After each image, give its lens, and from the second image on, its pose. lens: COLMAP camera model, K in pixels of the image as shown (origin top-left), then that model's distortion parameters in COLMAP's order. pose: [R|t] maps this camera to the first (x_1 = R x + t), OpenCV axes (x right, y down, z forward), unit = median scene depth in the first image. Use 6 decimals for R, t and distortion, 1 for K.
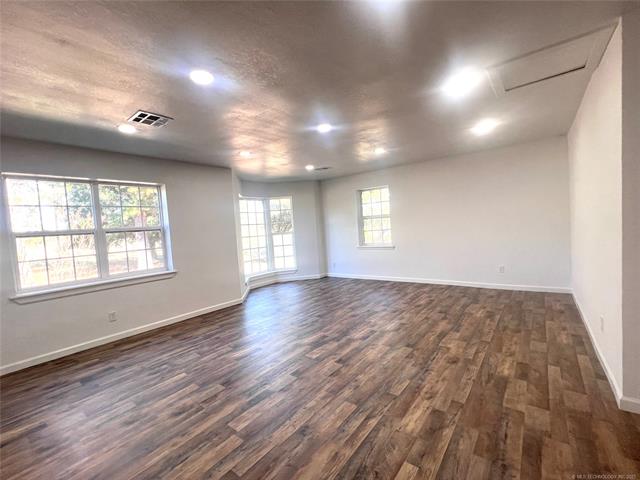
lens RADIAL K [[285.2, 0, 318.4], [0, 285.2, 243.7], [0, 0, 1]] dist [-0.003791, 0.000522]
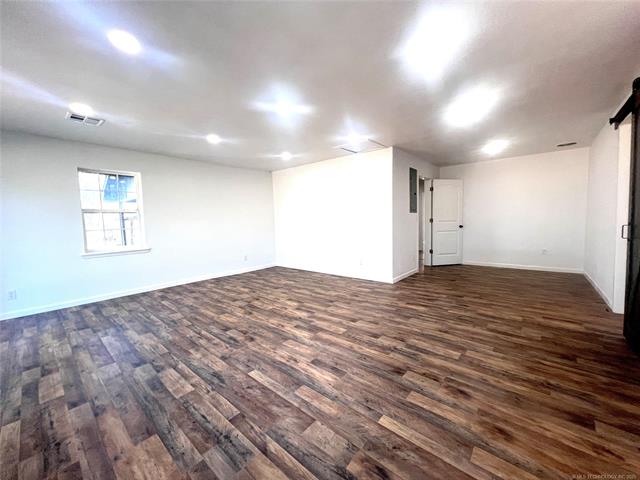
lens RADIAL K [[253.6, 0, 320.3], [0, 253.6, 239.7], [0, 0, 1]] dist [-0.000538, -0.000467]
pose [[0.050015, -0.014325, 0.998646, -0.798358], [0.083209, 0.996481, 0.010127, 0.030199], [-0.995276, 0.082590, 0.051031, 0.826462]]
